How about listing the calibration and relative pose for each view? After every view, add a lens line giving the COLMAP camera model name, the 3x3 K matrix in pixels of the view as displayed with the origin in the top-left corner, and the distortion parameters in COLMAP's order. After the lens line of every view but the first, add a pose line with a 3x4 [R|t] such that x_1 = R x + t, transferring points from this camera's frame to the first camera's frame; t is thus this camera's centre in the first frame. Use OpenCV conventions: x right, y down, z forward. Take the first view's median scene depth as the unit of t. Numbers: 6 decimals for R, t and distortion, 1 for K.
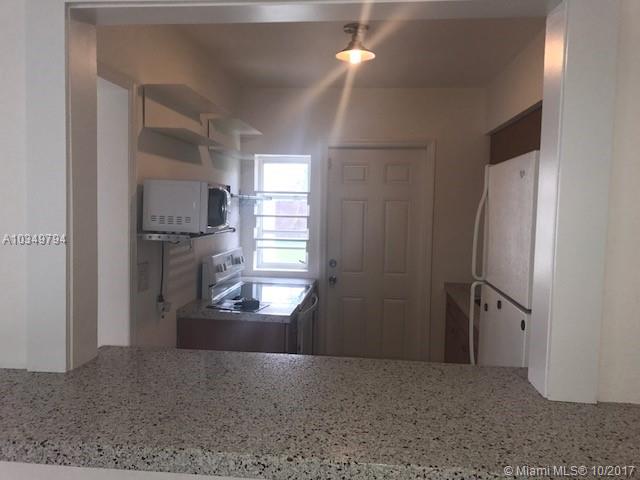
lens RADIAL K [[527.1, 0, 323.7], [0, 527.1, 234.0], [0, 0, 1]] dist [-0.000833, -0.016382]
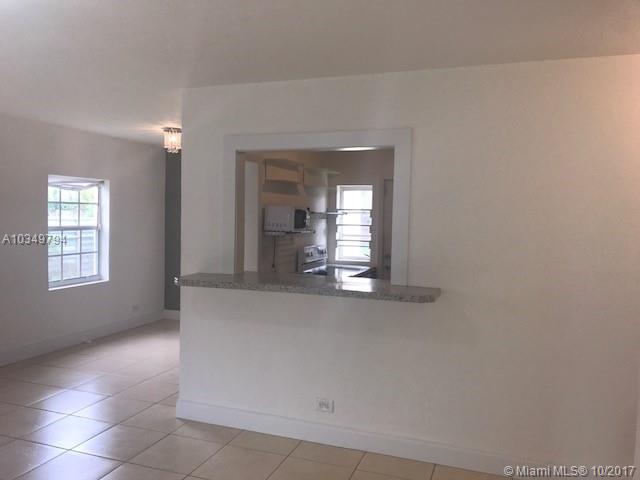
lens RADIAL K [[527.1, 0, 317.9], [0, 527.1, 240.9], [0, 0, 1]] dist [-0.000833, -0.016382]
pose [[0.966378, 0.007505, -0.257017, 0.232473], [-0.011004, 0.999865, -0.012177, 0.034401], [0.256891, 0.014596, 0.966330, -0.559370]]
